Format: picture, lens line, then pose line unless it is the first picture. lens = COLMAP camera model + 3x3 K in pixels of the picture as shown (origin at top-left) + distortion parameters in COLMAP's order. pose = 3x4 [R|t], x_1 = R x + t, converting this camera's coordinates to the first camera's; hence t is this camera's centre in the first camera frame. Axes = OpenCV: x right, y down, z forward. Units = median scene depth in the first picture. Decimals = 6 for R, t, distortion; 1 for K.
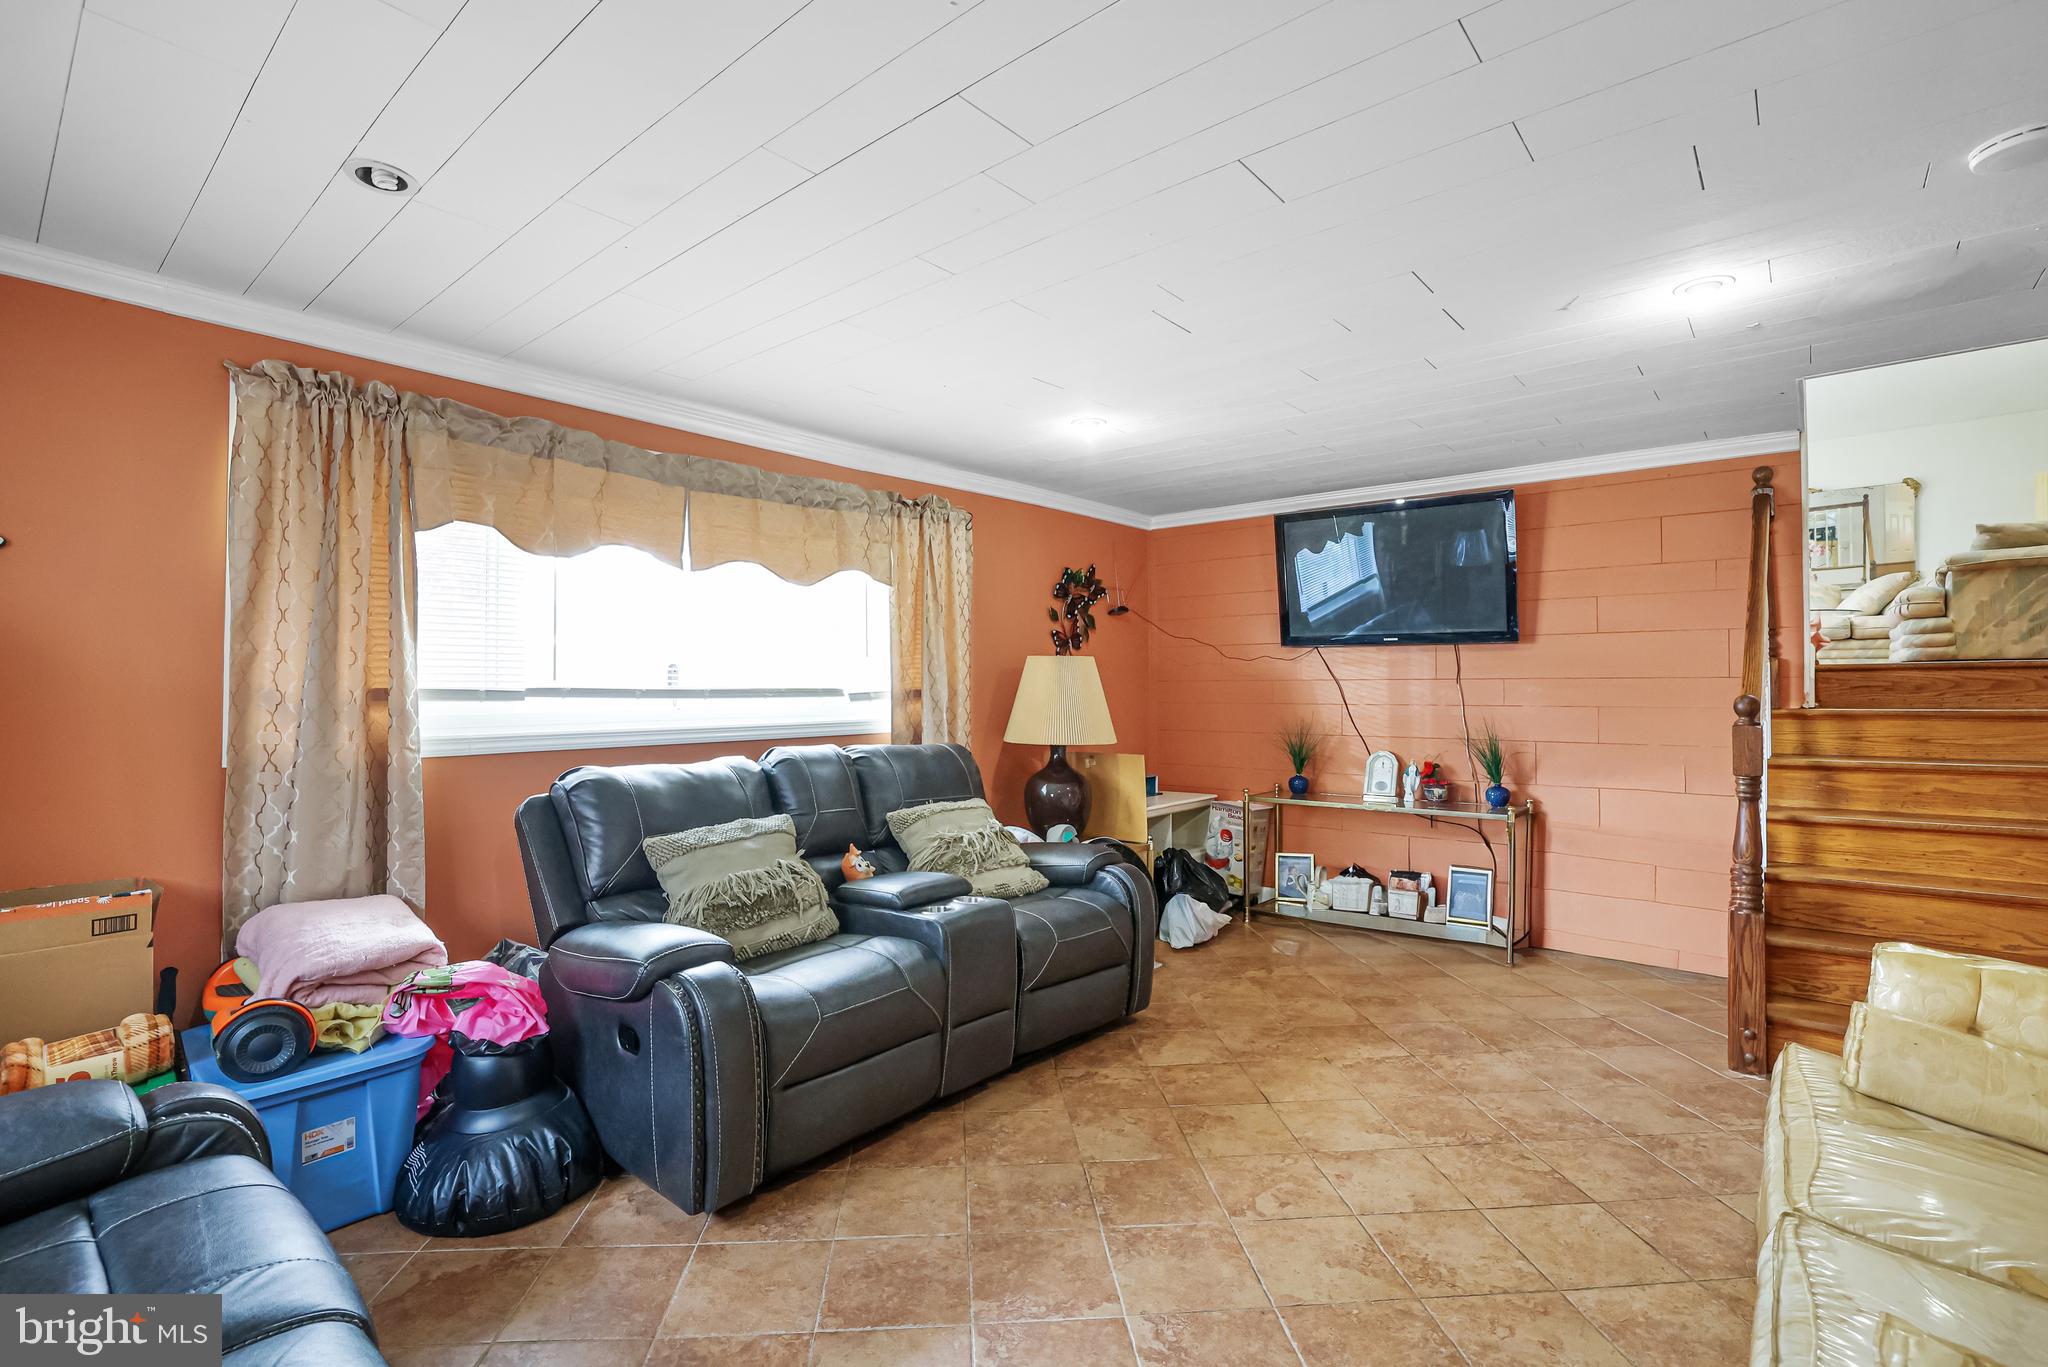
lens RADIAL K [[946.3, 0, 1005.3], [0, 946.3, 676.1], [0, 0, 1]] dist [-0.056907, 0.026218]
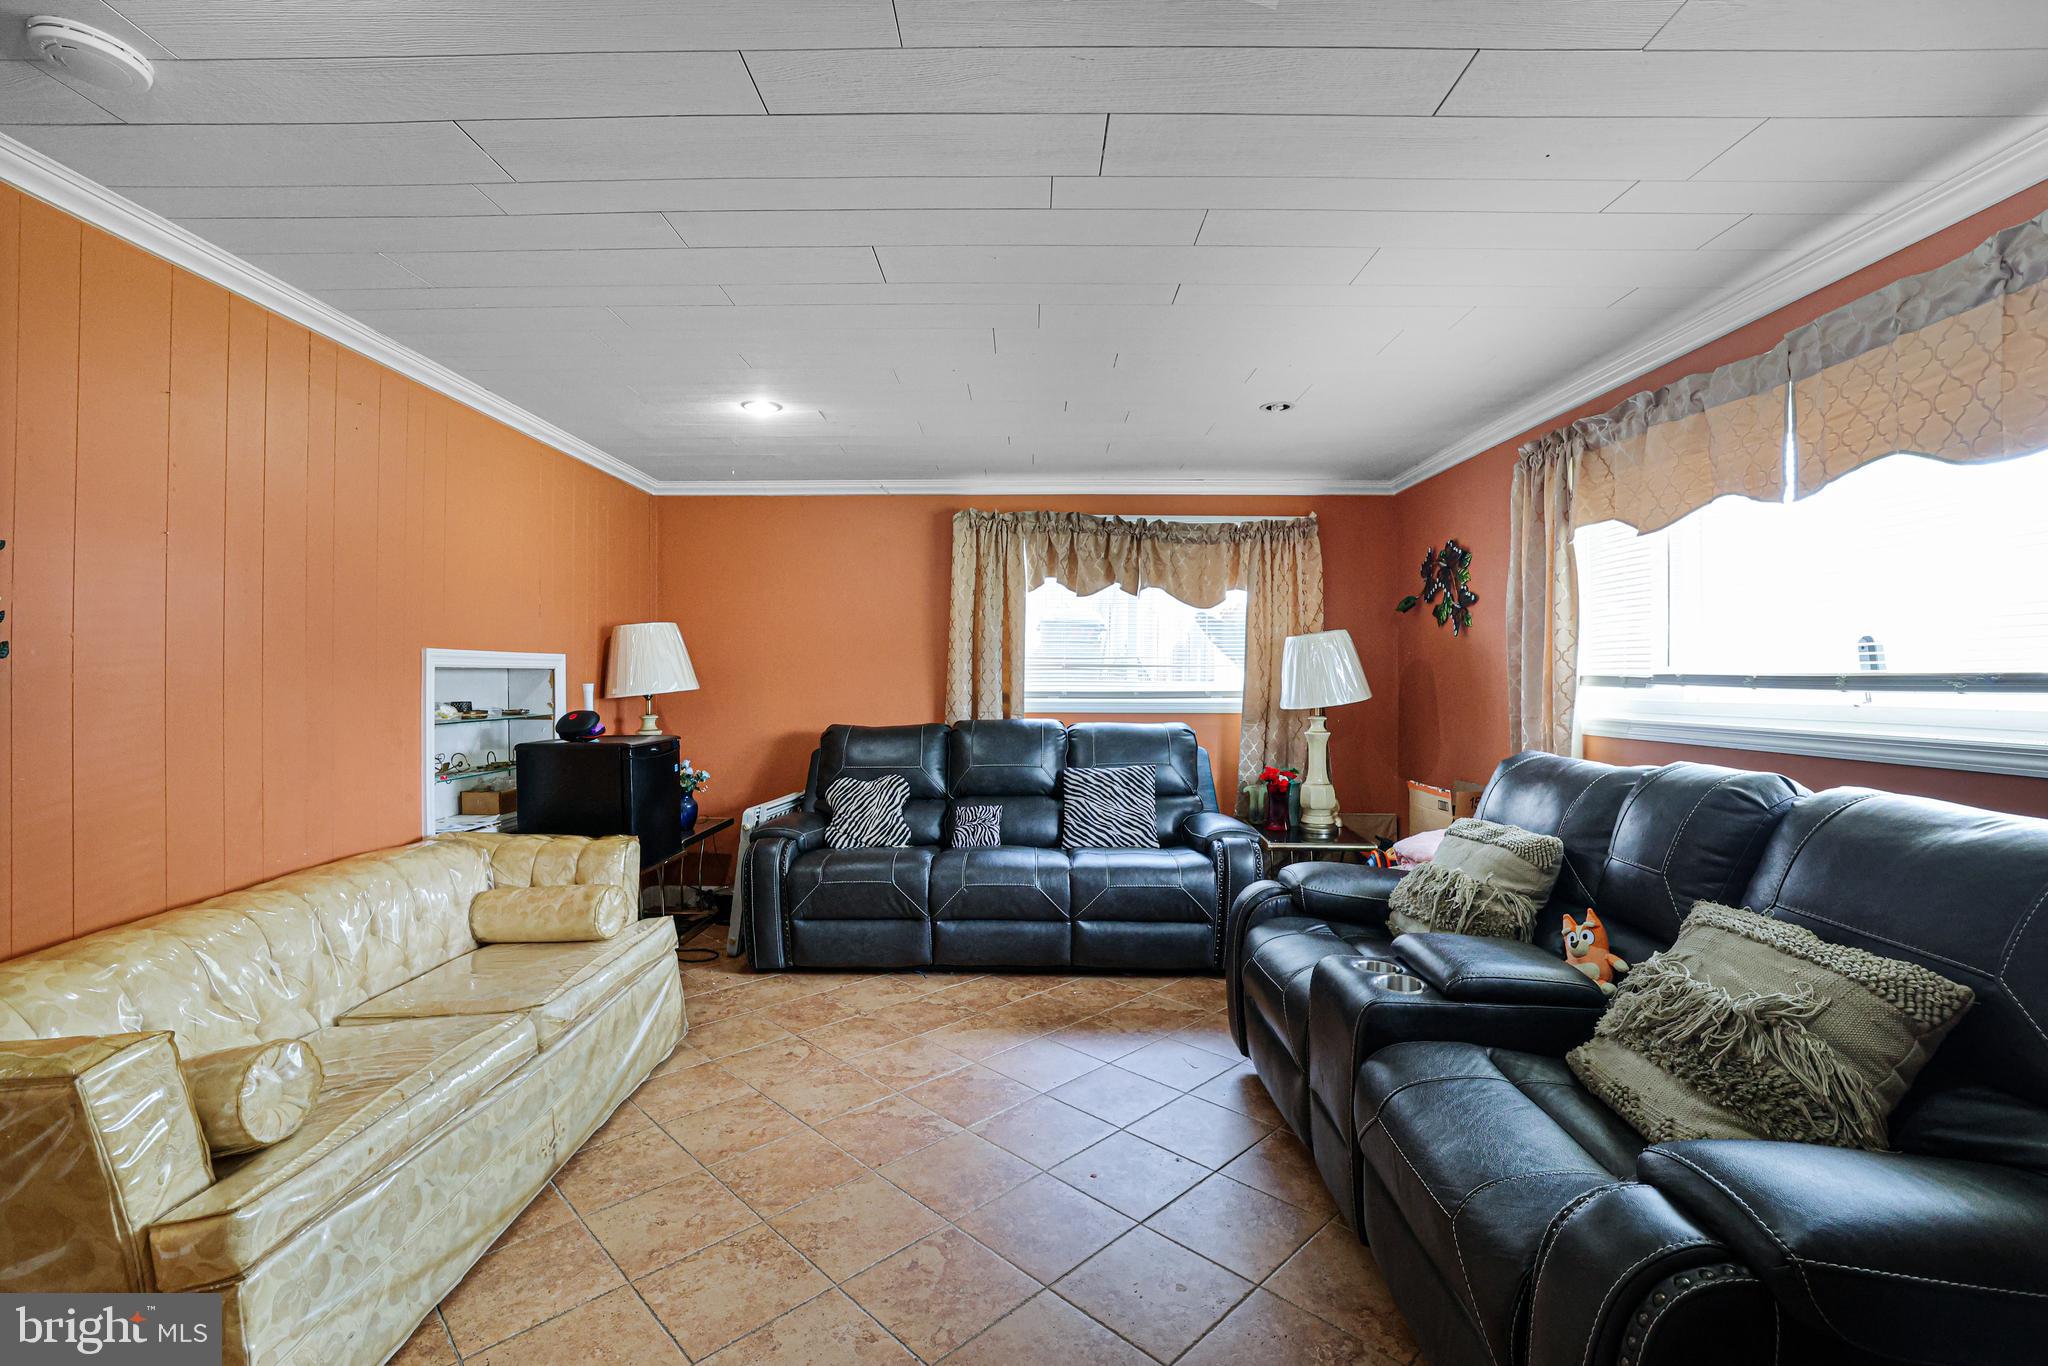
lens RADIAL K [[893.8, 0, 1021.2], [0, 893.8, 672.2], [0, 0, 1]] dist [-0.046954, 0.021677]
pose [[-0.758011, -0.002133, -0.652238, 0.539476], [0.008377, 0.999880, -0.013006, 0.016173], [0.652188, -0.015323, -0.757902, 1.200945]]
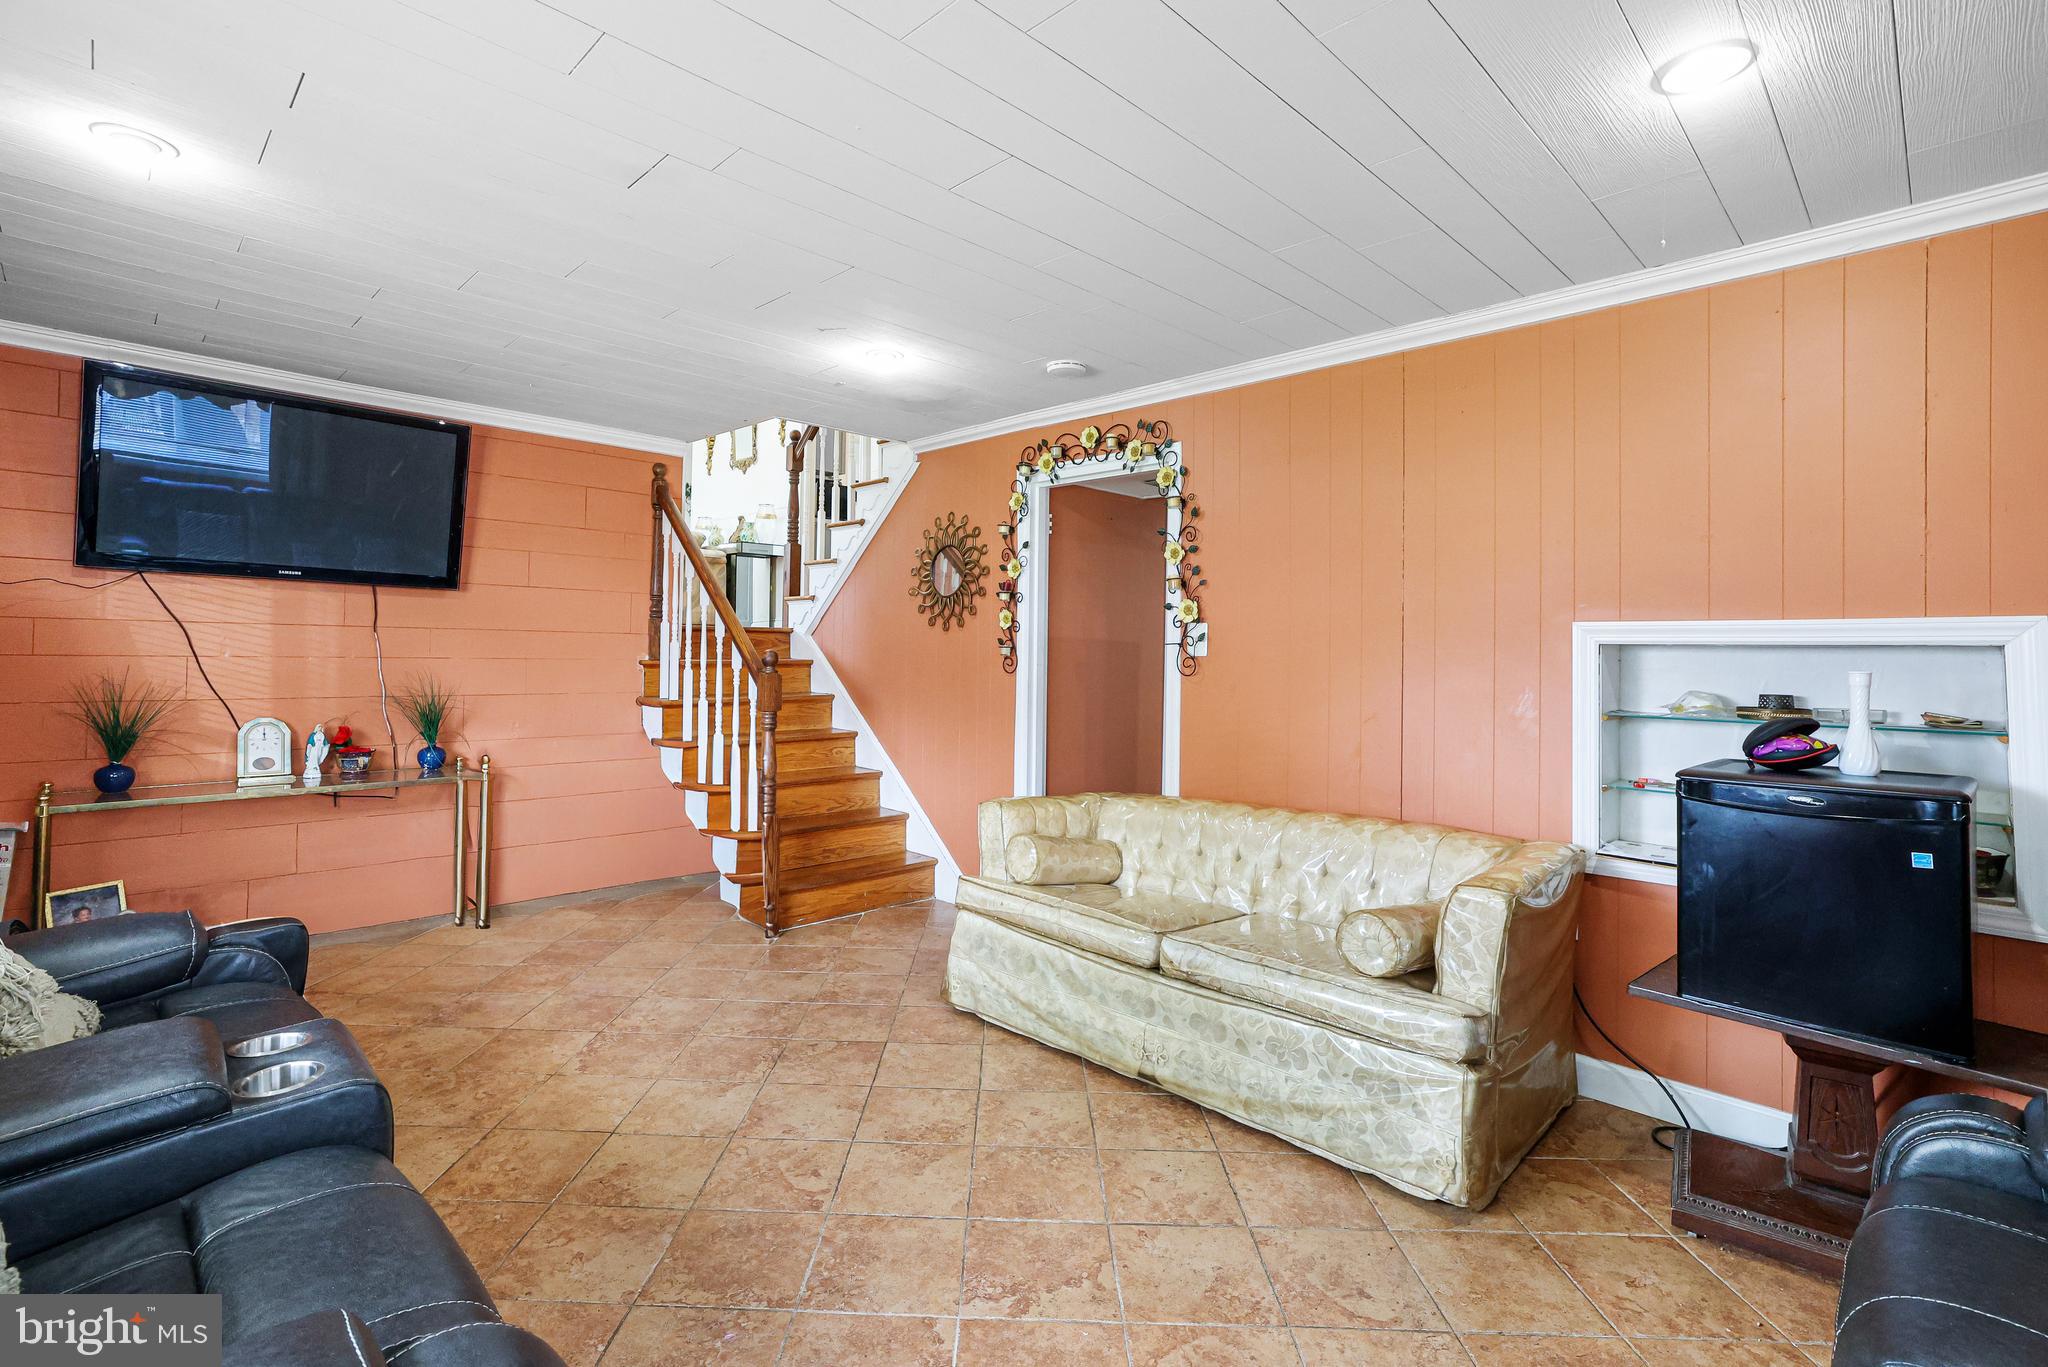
lens RADIAL K [[948.2, 0, 1014.1], [0, 948.2, 626.0], [0, 0, 1]] dist [-0.054162, 0.036130]
pose [[0.071391, 0.028554, 0.997040, -0.475041], [-0.028380, 0.999244, -0.026585, 0.012621], [-0.997045, -0.026398, 0.072148, 0.521237]]
